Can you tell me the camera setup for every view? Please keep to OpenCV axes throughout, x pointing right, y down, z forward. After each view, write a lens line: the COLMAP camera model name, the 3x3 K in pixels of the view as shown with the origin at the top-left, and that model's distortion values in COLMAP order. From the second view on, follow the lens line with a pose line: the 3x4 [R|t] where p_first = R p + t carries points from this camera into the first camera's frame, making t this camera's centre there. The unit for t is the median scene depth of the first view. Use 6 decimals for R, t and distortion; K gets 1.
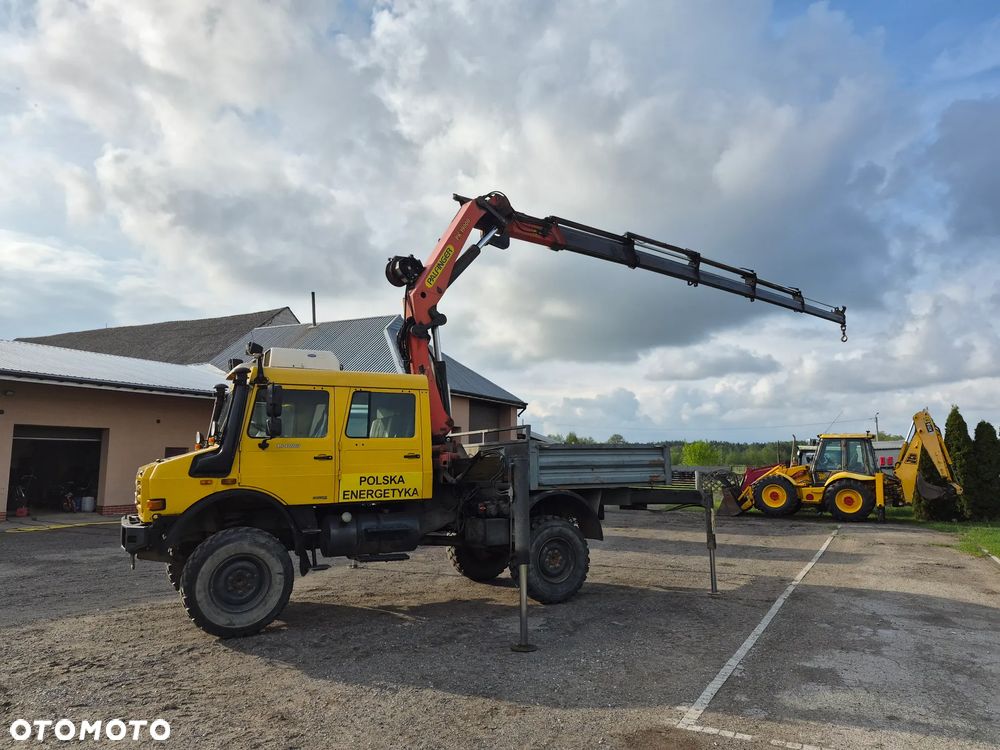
lens RADIAL K [[688.2, 0, 497.2], [0, 688.2, 379.7], [0, 0, 1]] dist [0.078958, -0.083762]
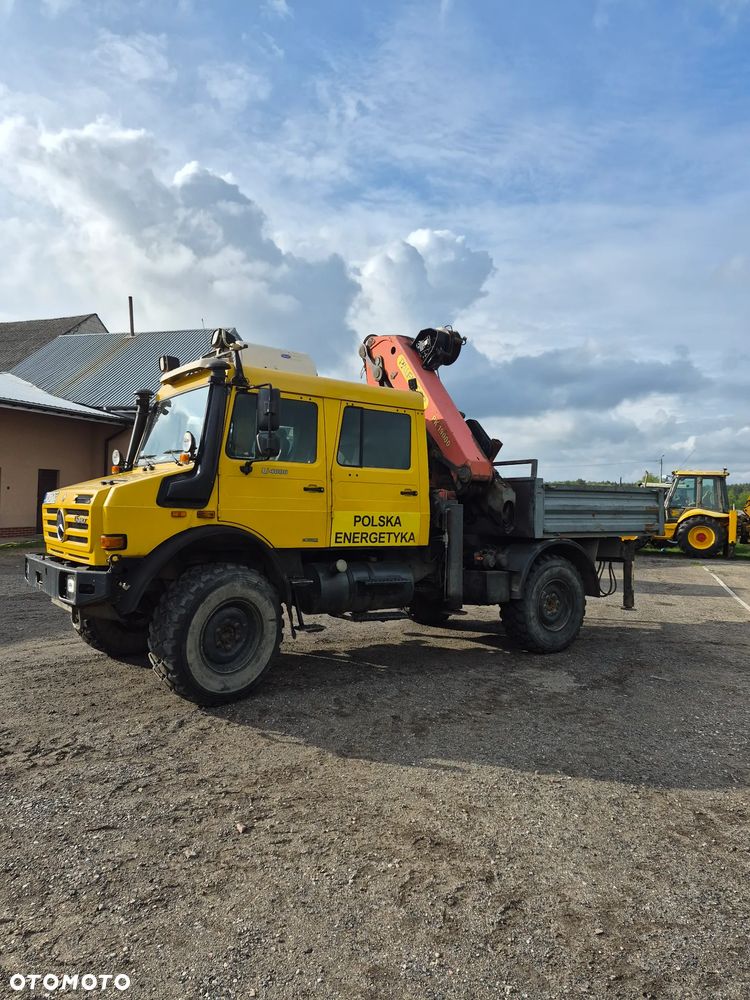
lens RADIAL K [[687.6, 0, 375.0], [0, 687.6, 500.0], [0, 0, 1]] dist [0.072993, -0.078305]
pose [[0.989951, 0.040784, 0.135405, -0.272661], [-0.054919, 0.993231, 0.102357, 0.040446], [-0.130314, -0.108765, 0.985489, 0.223705]]
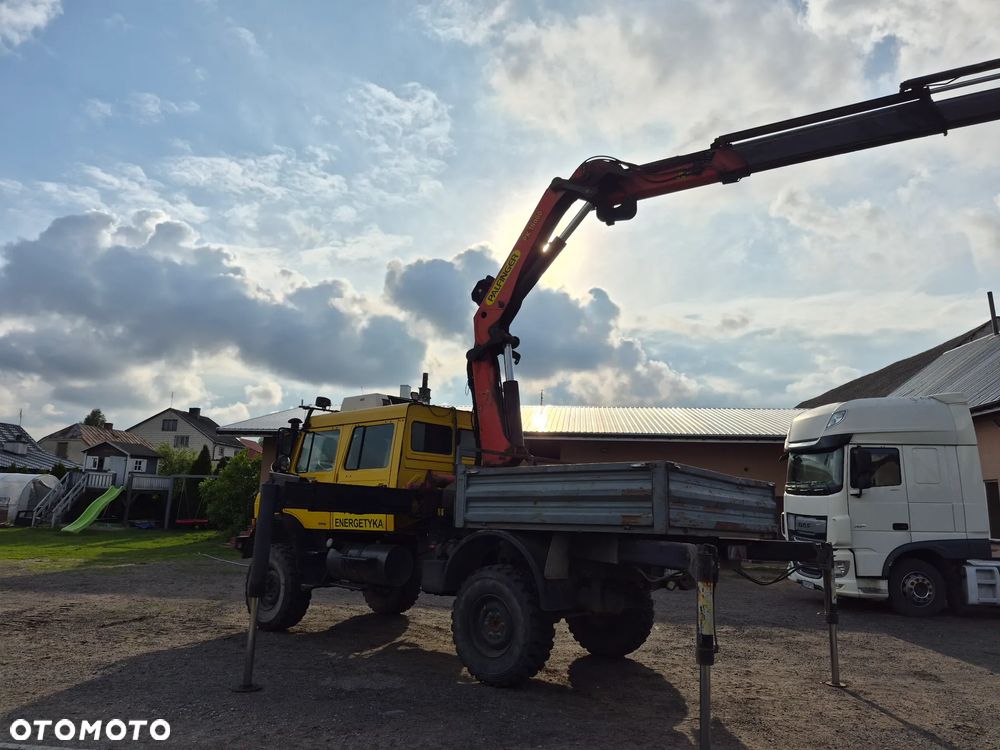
lens RADIAL K [[688.2, 0, 497.2], [0, 688.2, 379.7], [0, 0, 1]] dist [0.078958, -0.083762]
pose [[0.368374, -0.163278, -0.915227, 0.881126], [0.086955, 0.986192, -0.140939, 0.114781], [0.925602, -0.027665, 0.377486, 0.791991]]
